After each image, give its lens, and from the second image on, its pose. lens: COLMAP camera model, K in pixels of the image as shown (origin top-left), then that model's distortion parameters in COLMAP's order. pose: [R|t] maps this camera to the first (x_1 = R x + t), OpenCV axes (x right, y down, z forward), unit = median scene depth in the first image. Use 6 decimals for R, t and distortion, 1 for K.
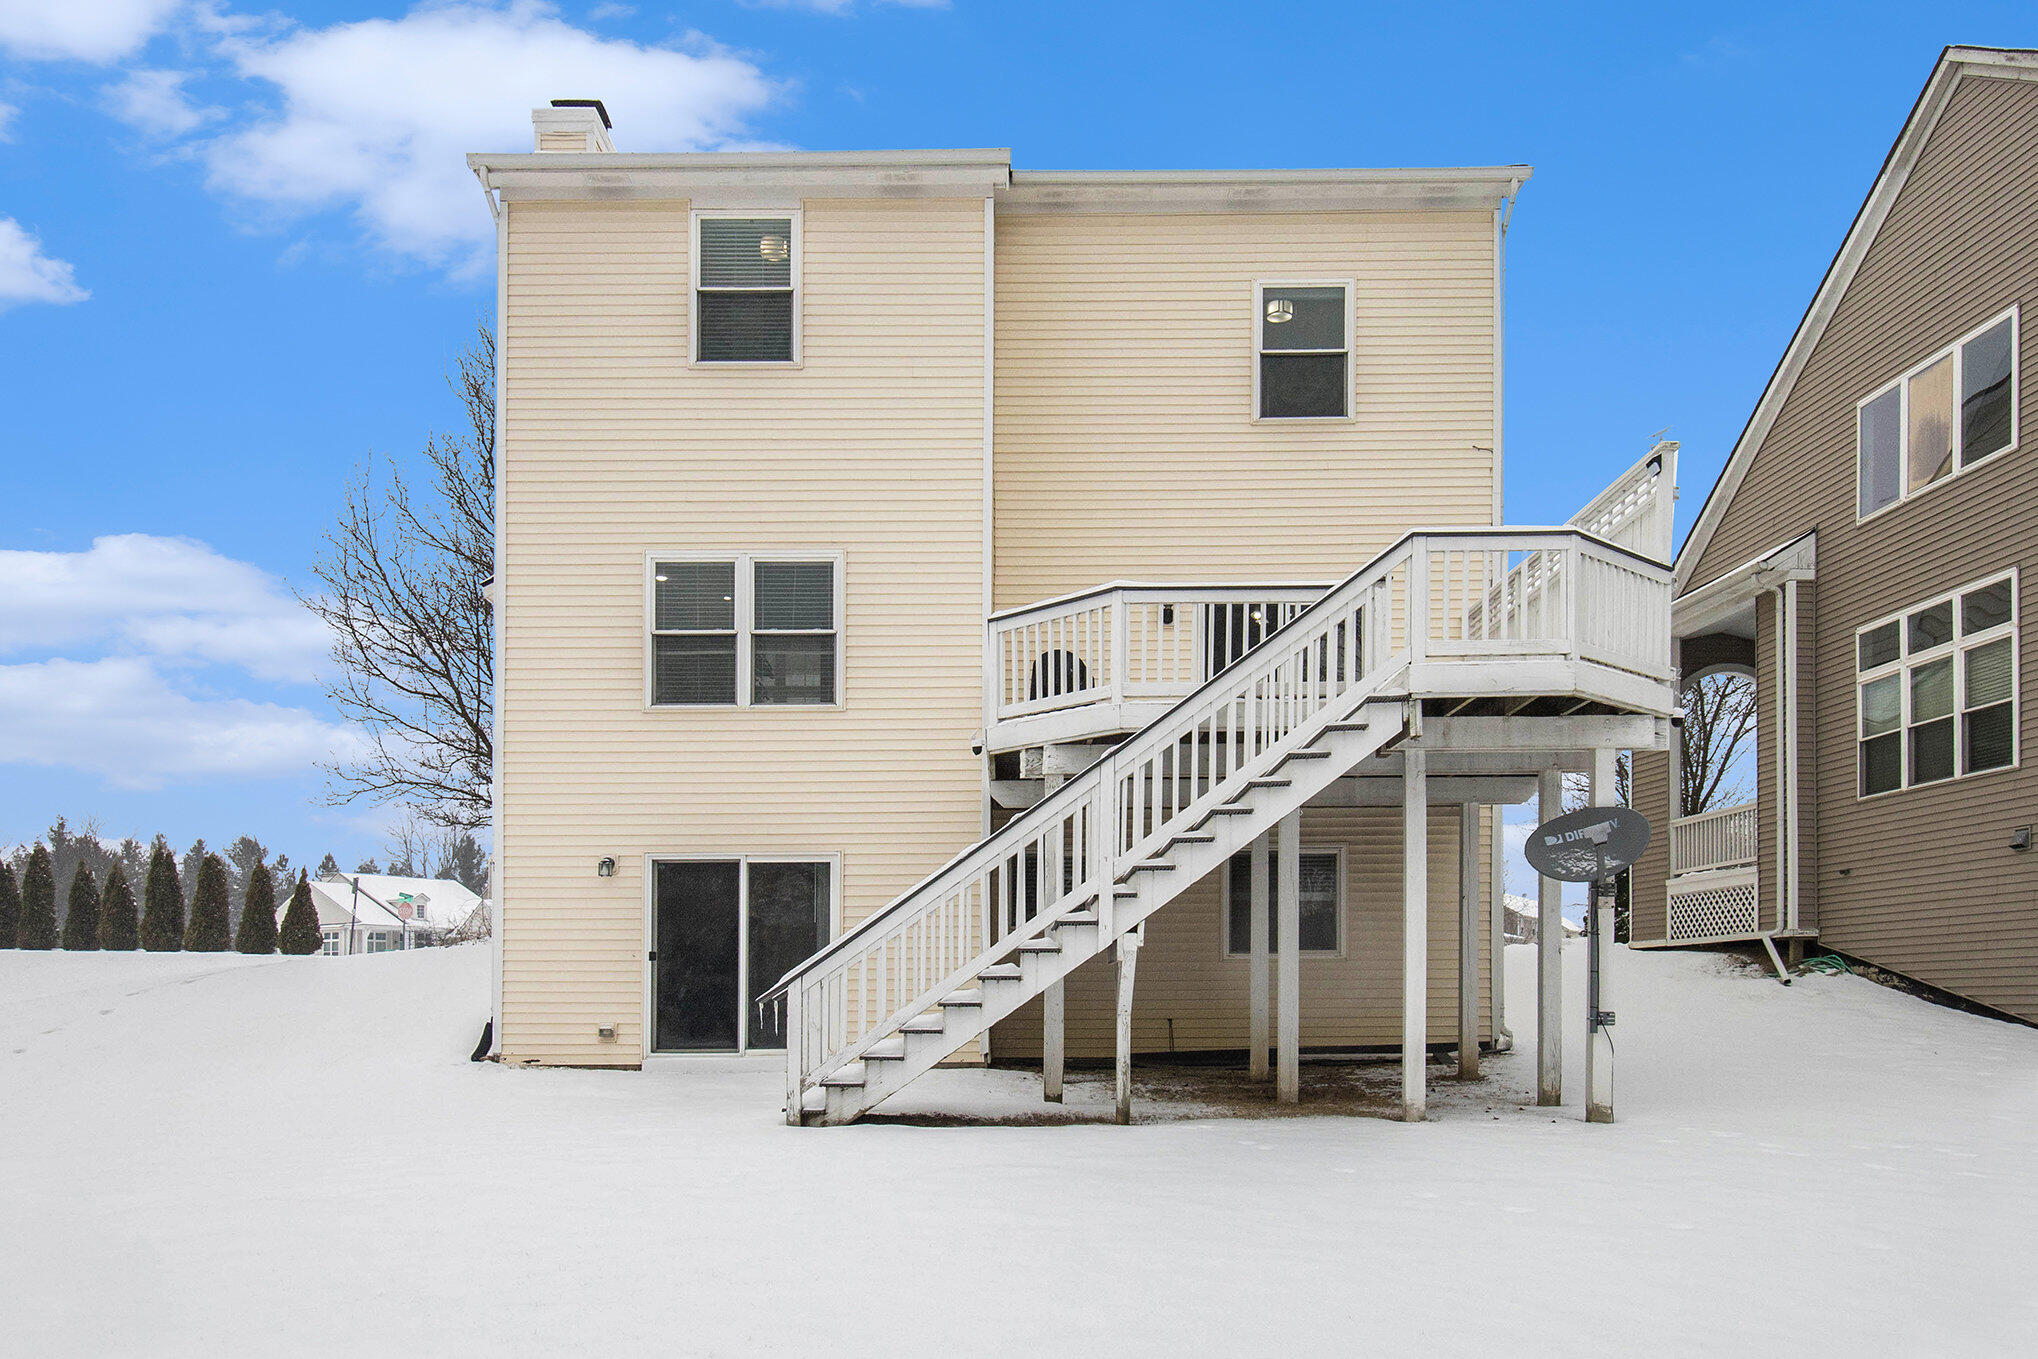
lens RADIAL K [[1063.7, 0, 1019.0], [0, 1063.7, 679.5], [0, 0, 1]] dist [0.003392, 0.000281]
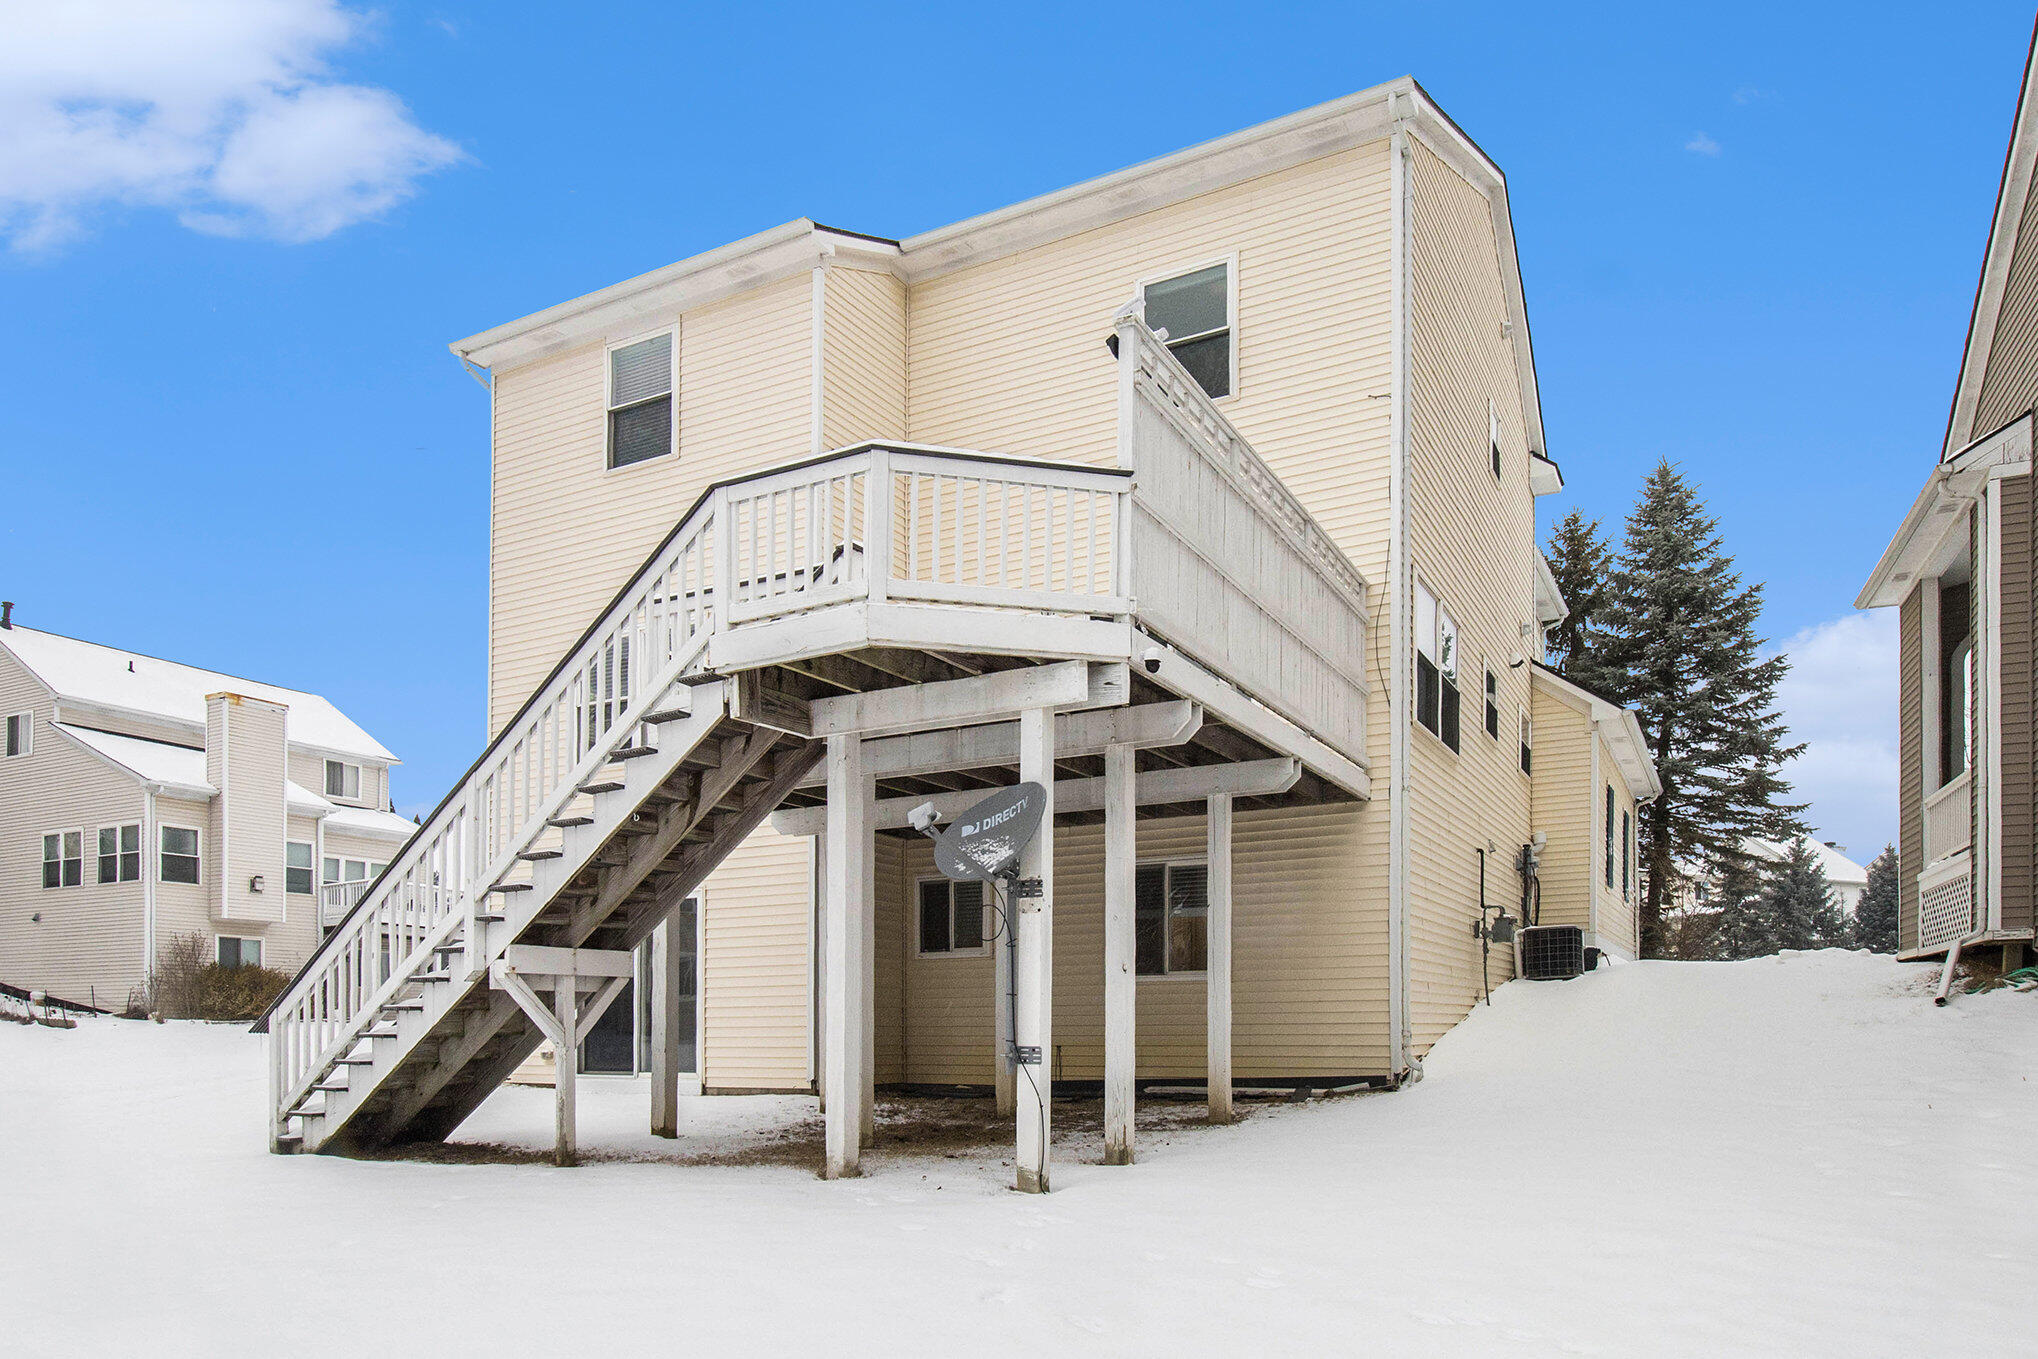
lens RADIAL K [[940.9, 0, 1020.4], [0, 940.9, 700.4], [0, 0, 1]] dist [0.000192, 0.000019]
pose [[0.937276, -0.114438, -0.329267, 0.421252], [0.101813, 0.993260, -0.055393, 0.052115], [0.333387, 0.018395, 0.942611, 0.183326]]
